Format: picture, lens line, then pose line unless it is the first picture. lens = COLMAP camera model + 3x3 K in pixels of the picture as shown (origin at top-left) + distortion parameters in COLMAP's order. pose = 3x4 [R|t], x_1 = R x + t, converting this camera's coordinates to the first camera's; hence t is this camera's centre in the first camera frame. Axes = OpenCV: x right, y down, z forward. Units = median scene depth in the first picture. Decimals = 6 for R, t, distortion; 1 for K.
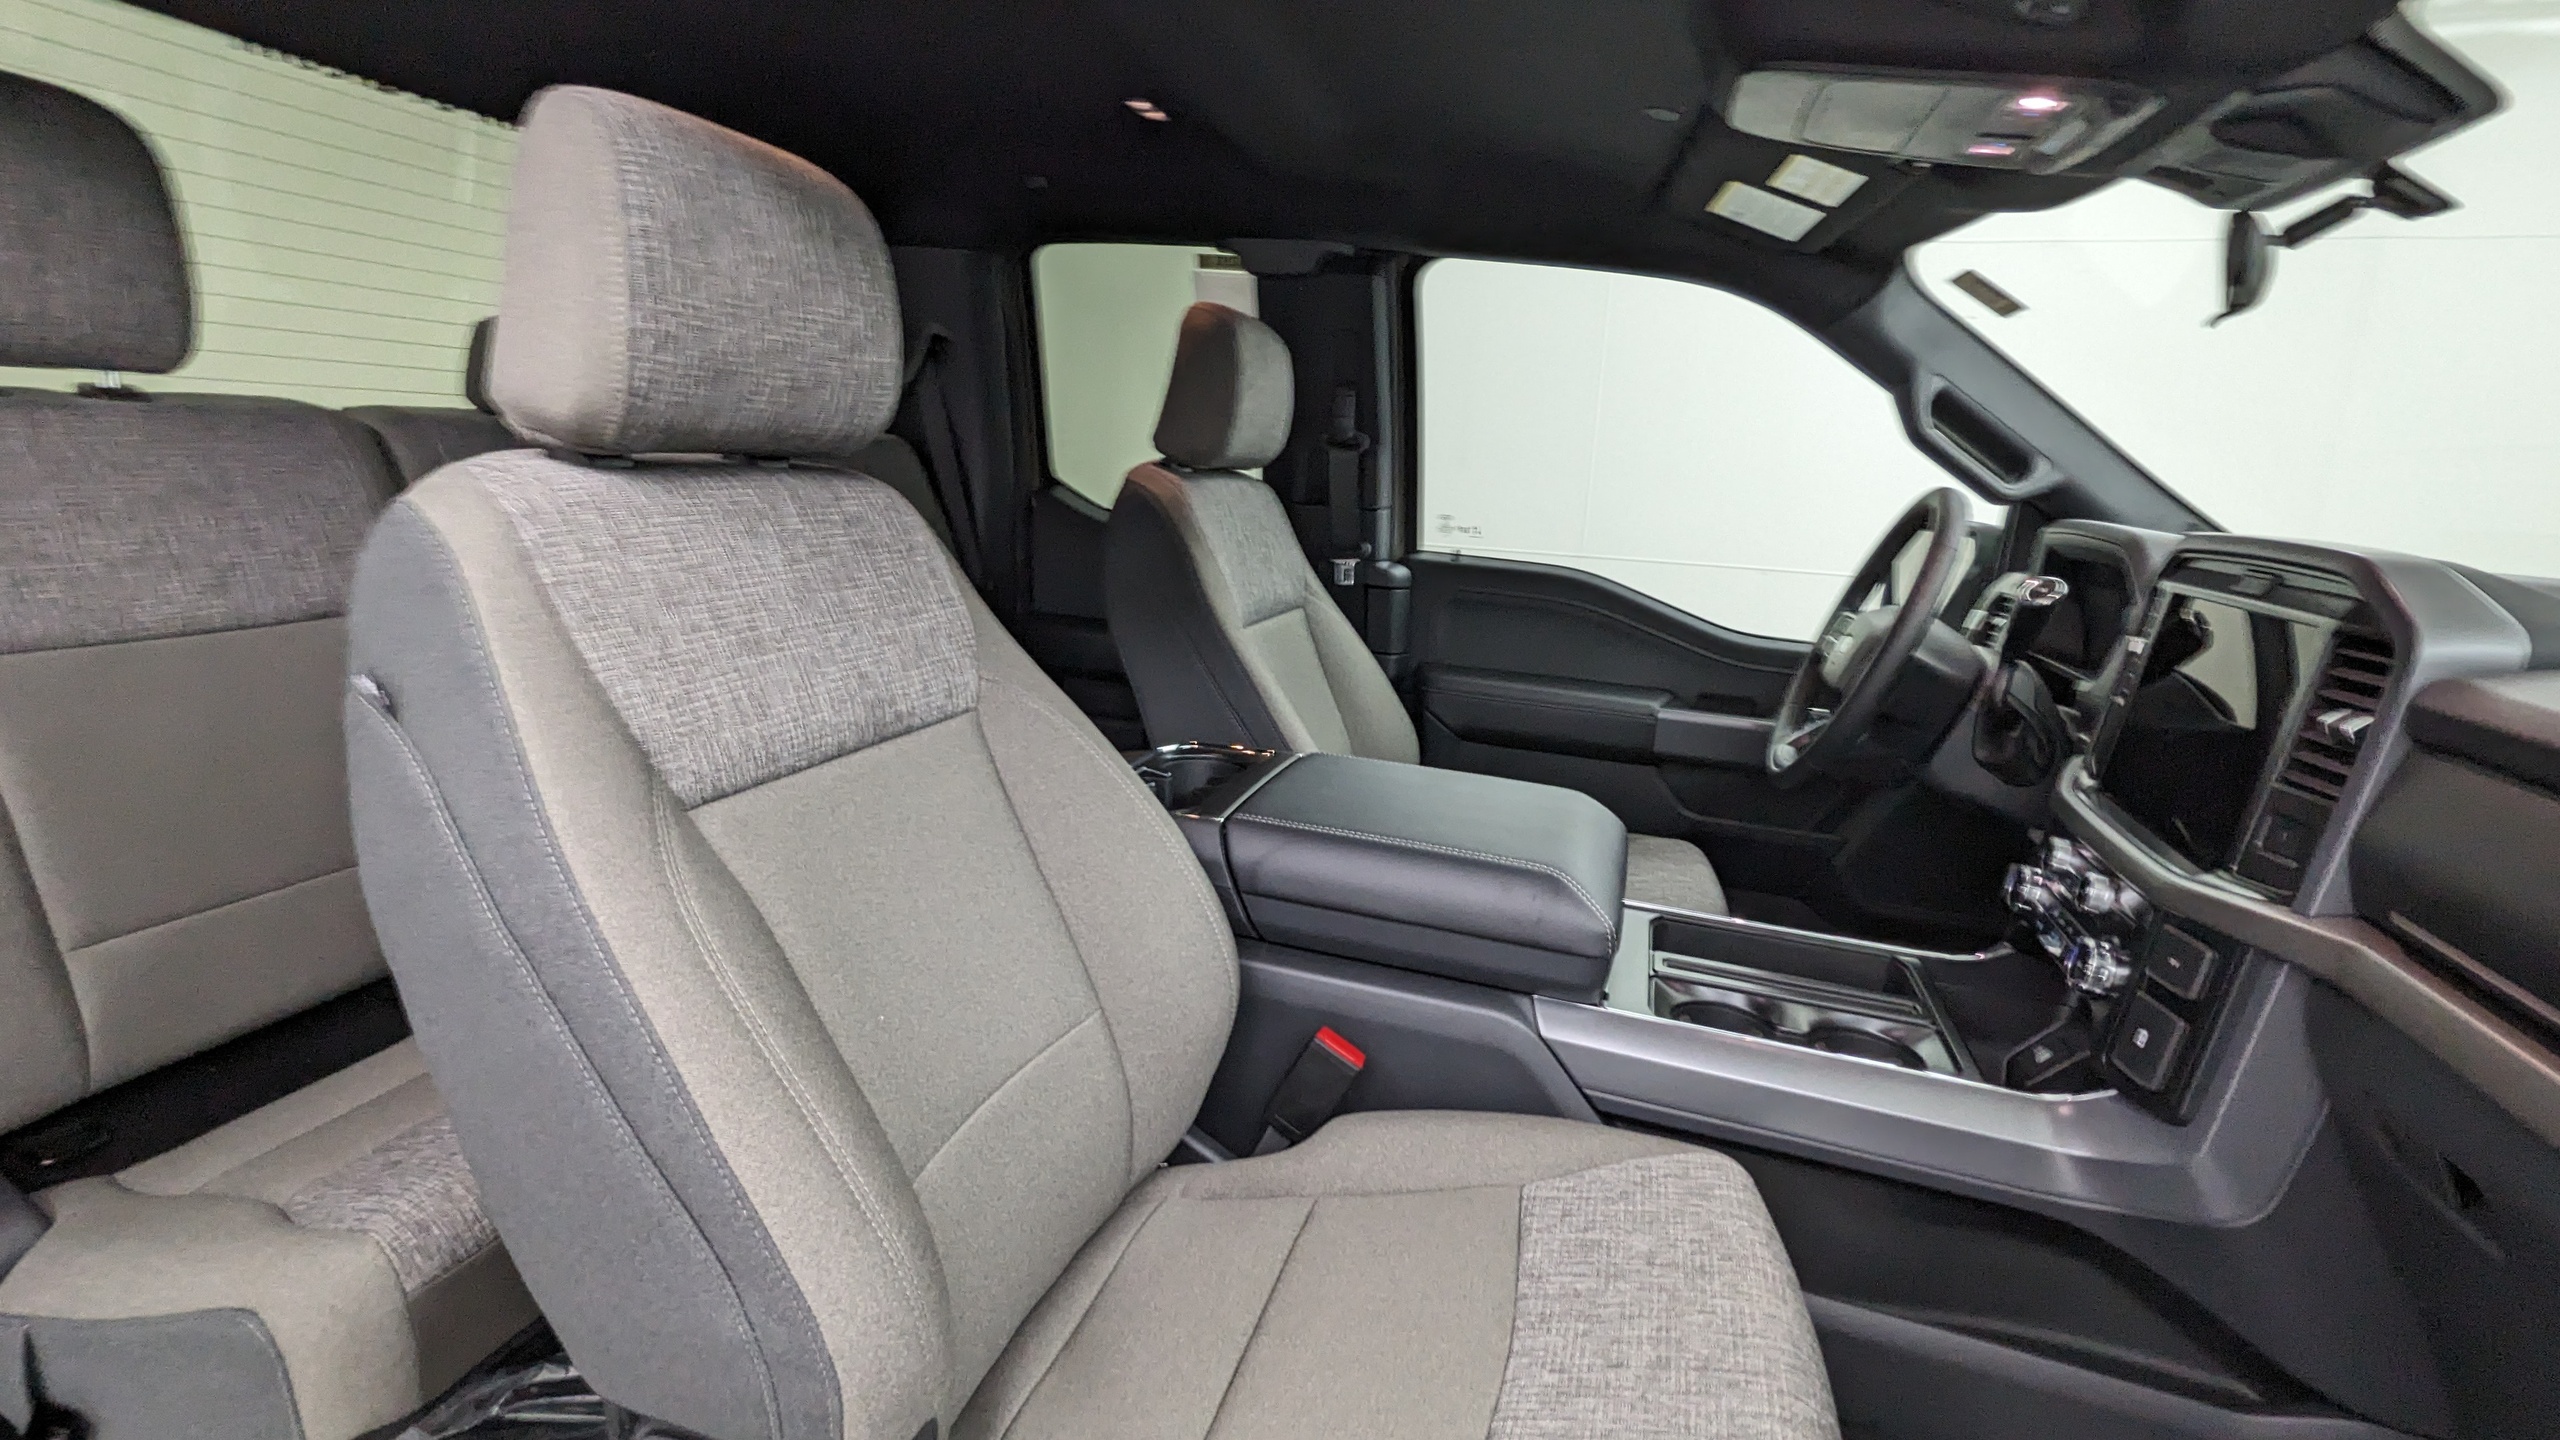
lens RADIAL K [[1226.2, 0, 1274.3], [0, 1226.2, 720.9], [0, 0, 1]] dist [-0.006199, 0.000464]
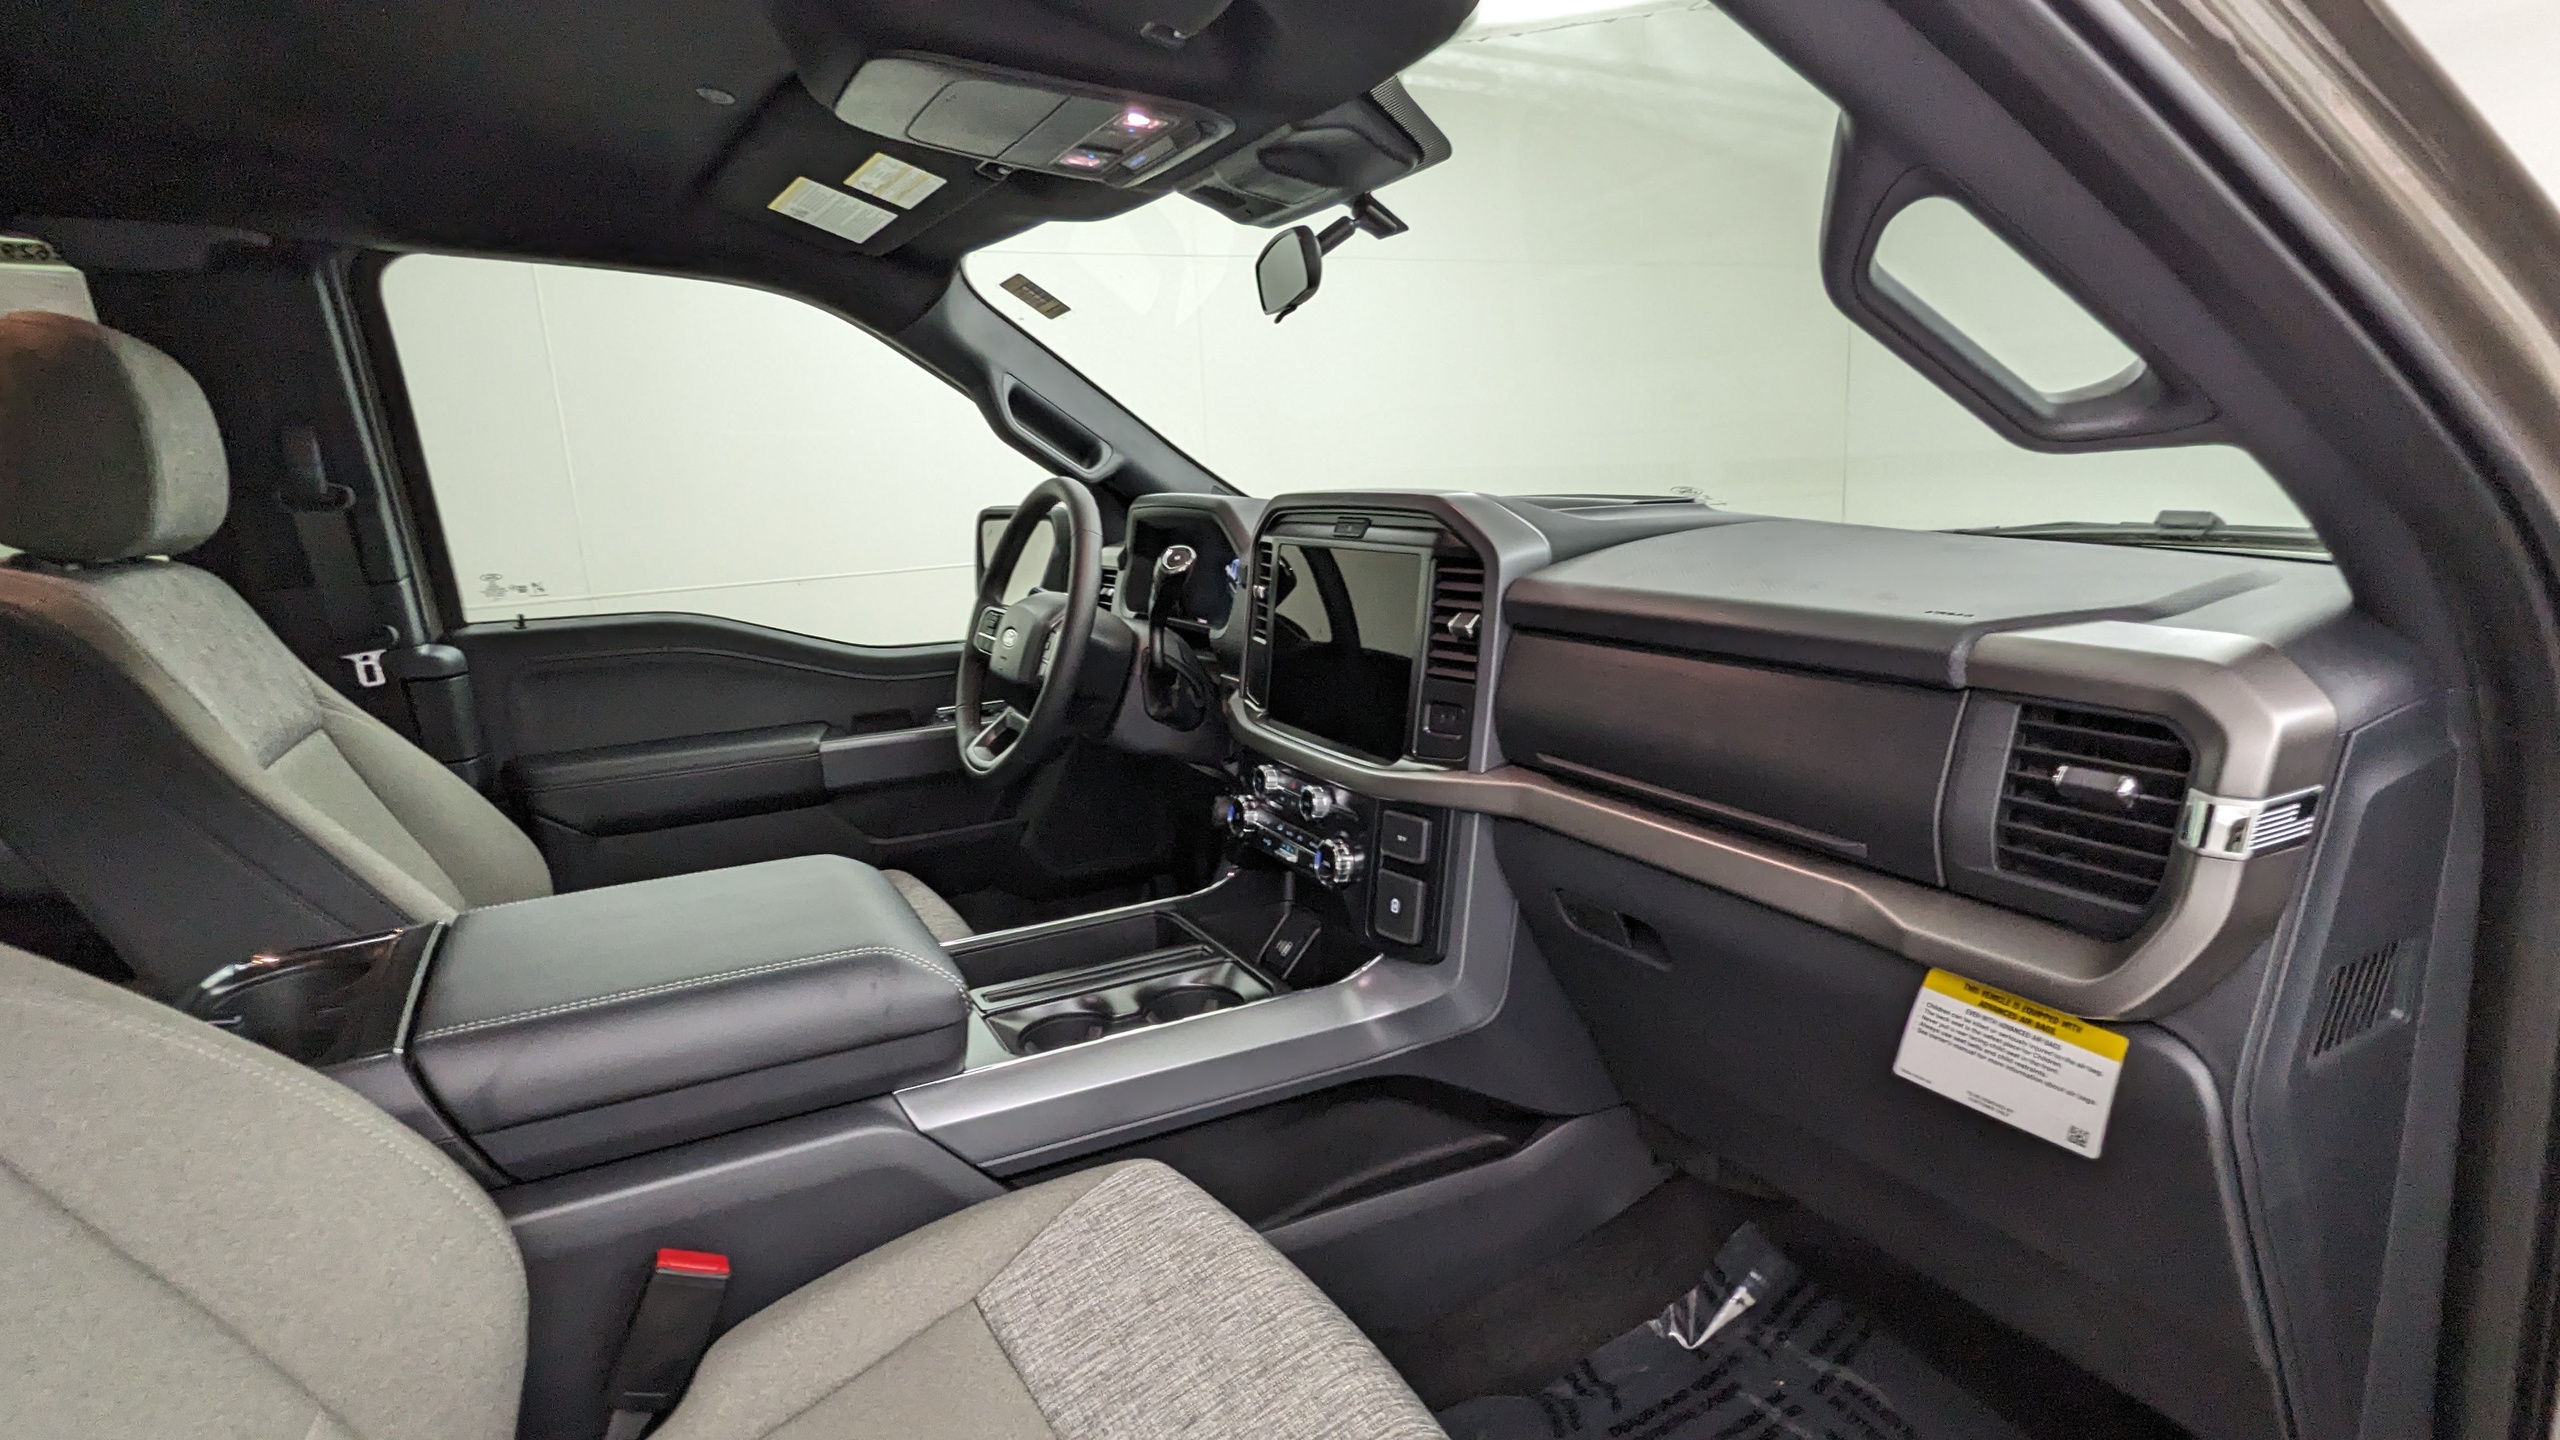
lens RADIAL K [[1226.2, 0, 1276.8], [0, 1226.2, 722.3], [0, 0, 1]] dist [-0.006199, 0.000464]
pose [[0.693970, -0.233888, 0.680957, -0.131255], [0.237434, 0.967204, 0.090234, -0.045378], [-0.679729, 0.099062, 0.726743, 0.144304]]
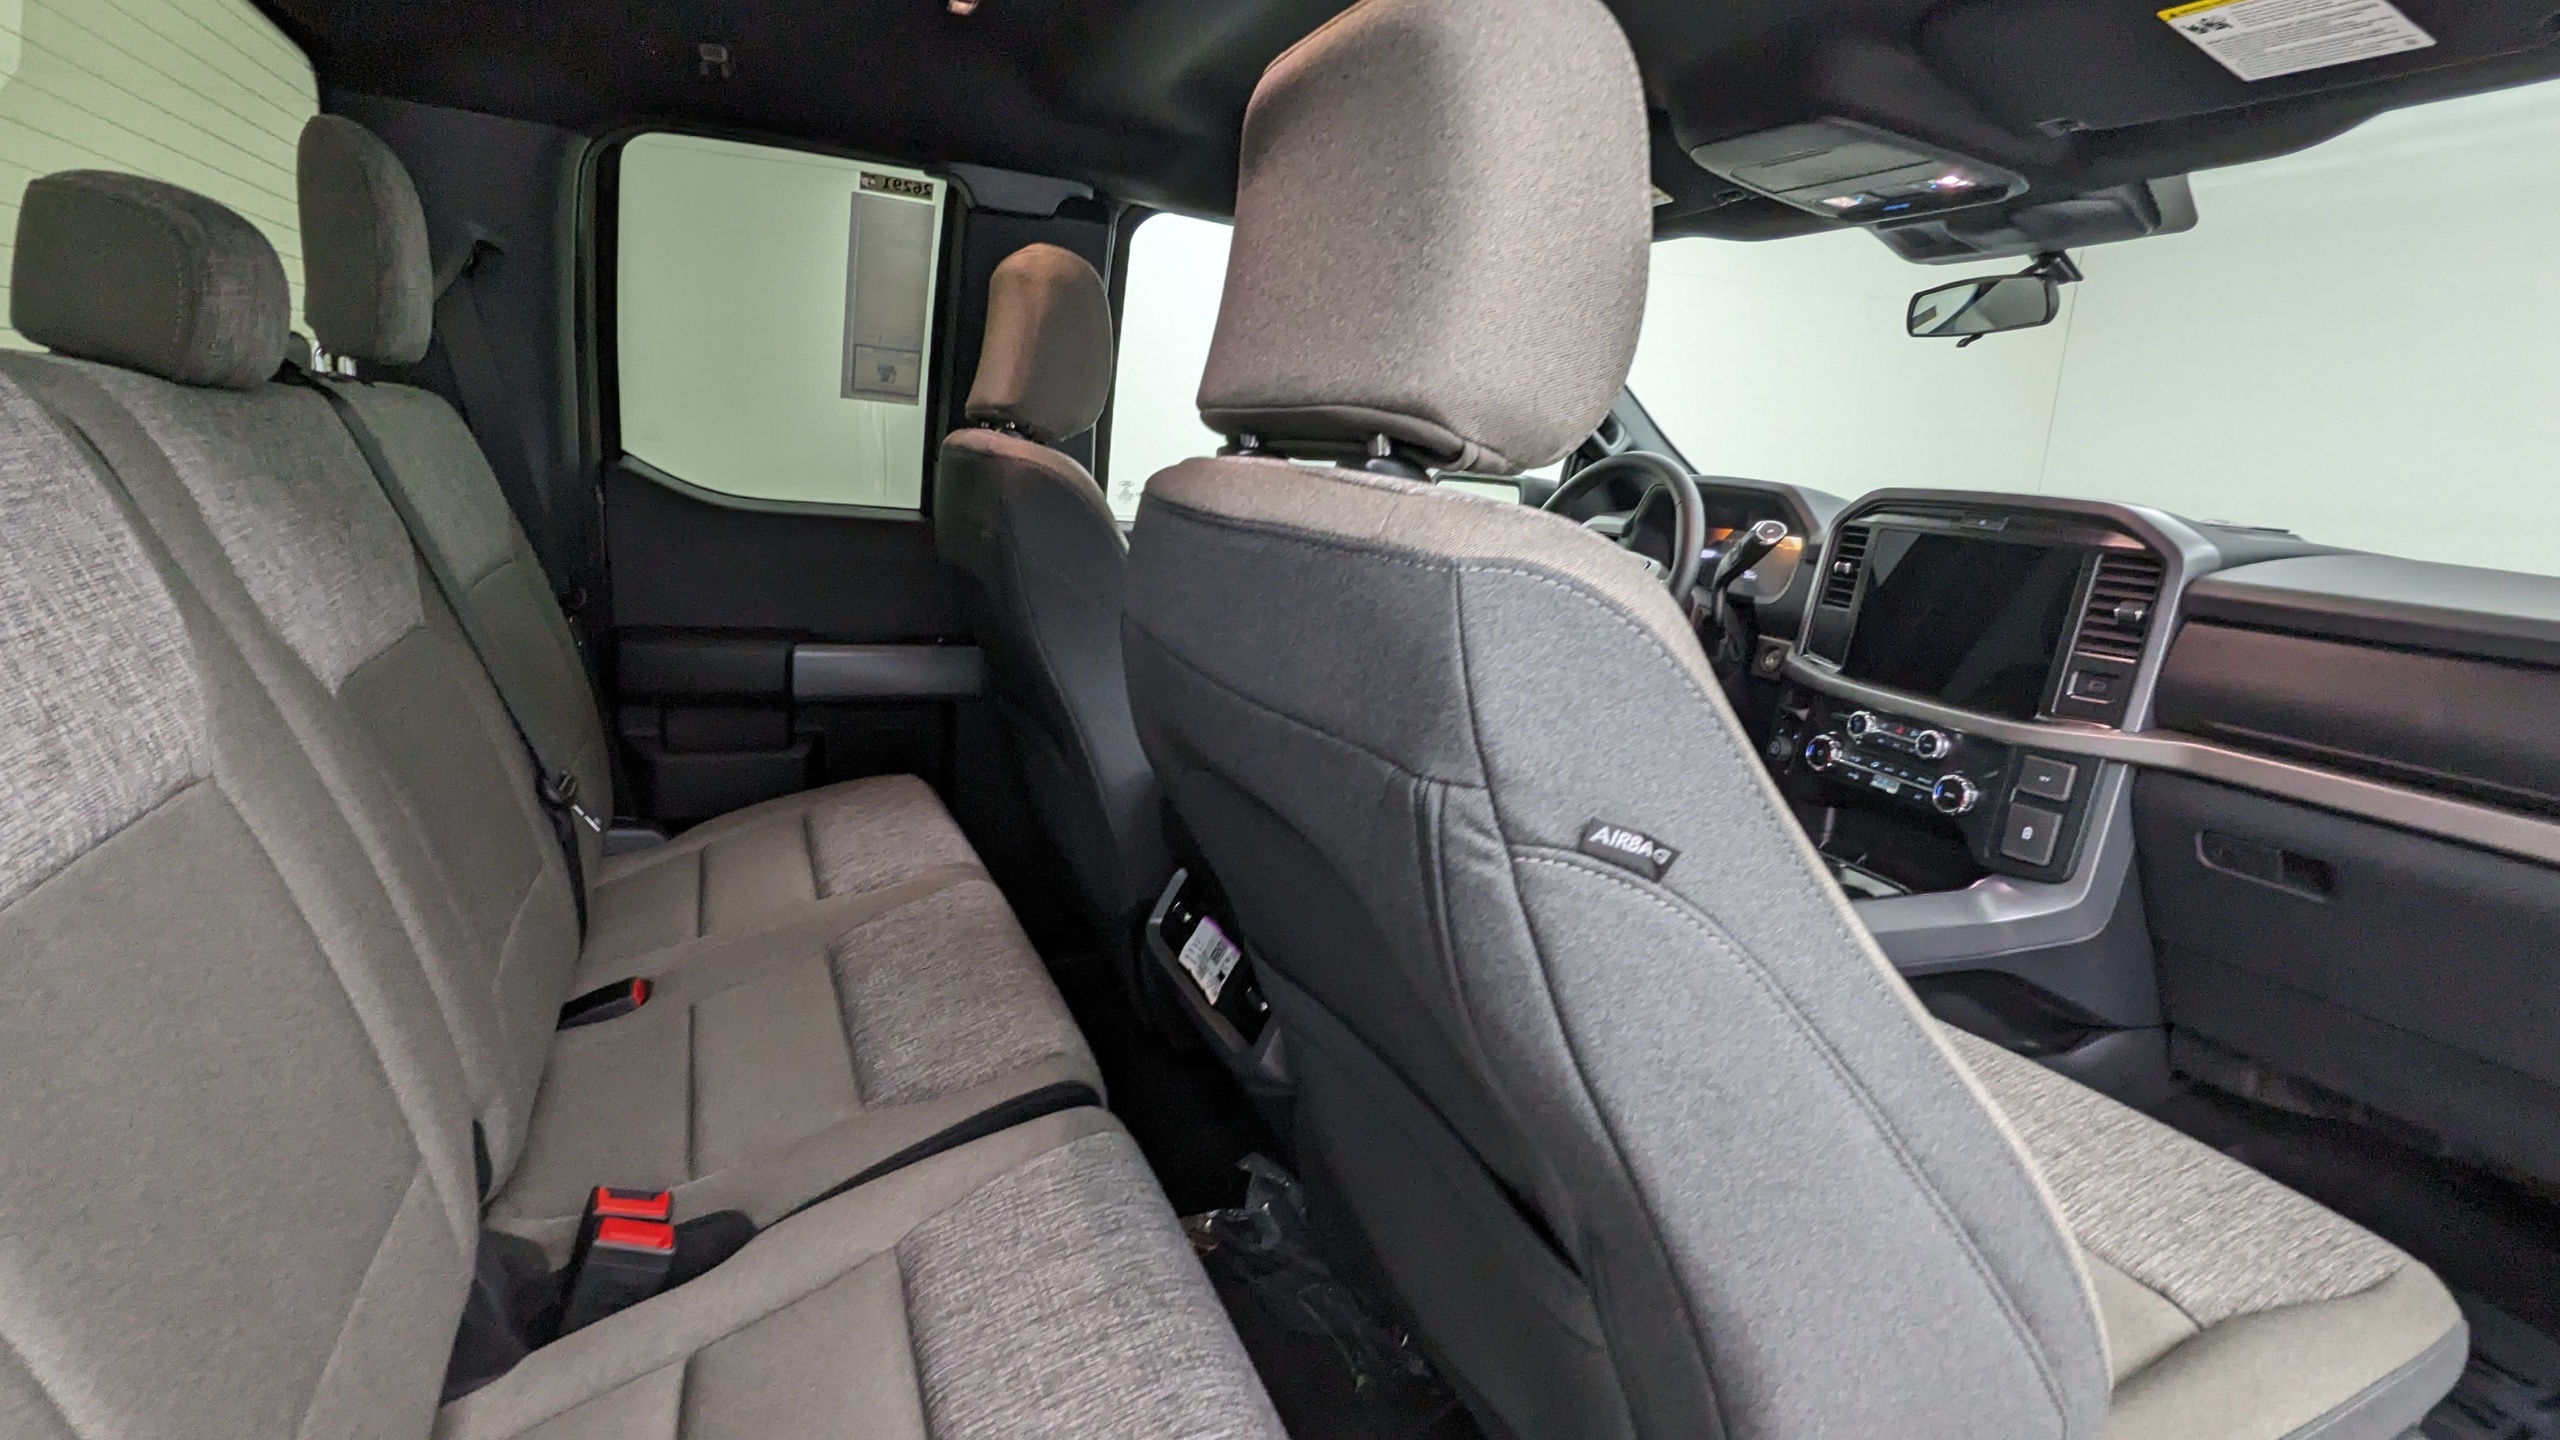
lens RADIAL K [[1226.2, 0, 1260.0], [0, 1226.2, 721.7], [0, 0, 1]] dist [-0.006199, 0.000464]
pose [[0.763655, -0.152774, 0.627289, -0.760165], [0.123687, 0.988222, 0.090102, -0.103363], [-0.633666, 0.008781, 0.773557, 0.358835]]
